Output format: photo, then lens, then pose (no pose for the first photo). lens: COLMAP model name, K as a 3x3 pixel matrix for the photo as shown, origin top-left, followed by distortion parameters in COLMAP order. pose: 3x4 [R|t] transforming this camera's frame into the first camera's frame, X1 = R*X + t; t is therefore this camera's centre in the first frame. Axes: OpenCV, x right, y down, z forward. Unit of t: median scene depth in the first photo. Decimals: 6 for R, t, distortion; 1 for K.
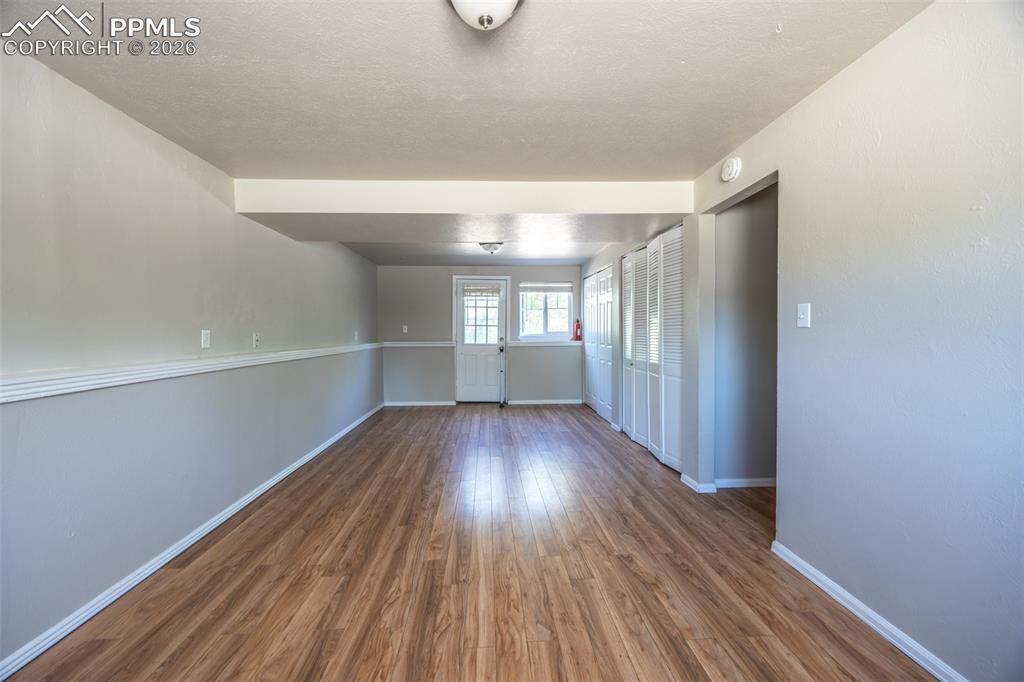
lens RADIAL K [[389.8, 0, 503.1], [0, 389.8, 340.2], [0, 0, 1]] dist [-0.000204, 0.000033]
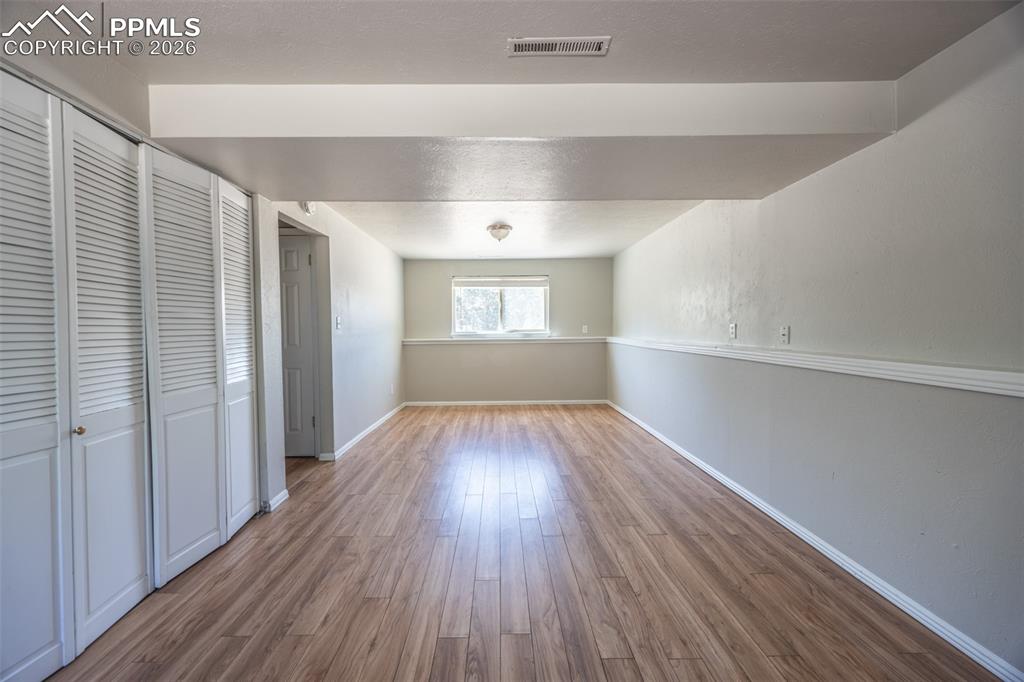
lens RADIAL K [[400.9, 0, 512.0], [0, 400.9, 341.0], [0, 0, 1]] dist [0.011365, -0.000057]
pose [[-0.999830, 0.014634, 0.011174, -0.076676], [0.015187, 0.998577, 0.051115, -0.041566], [-0.010410, 0.051276, -0.998630, 1.955601]]
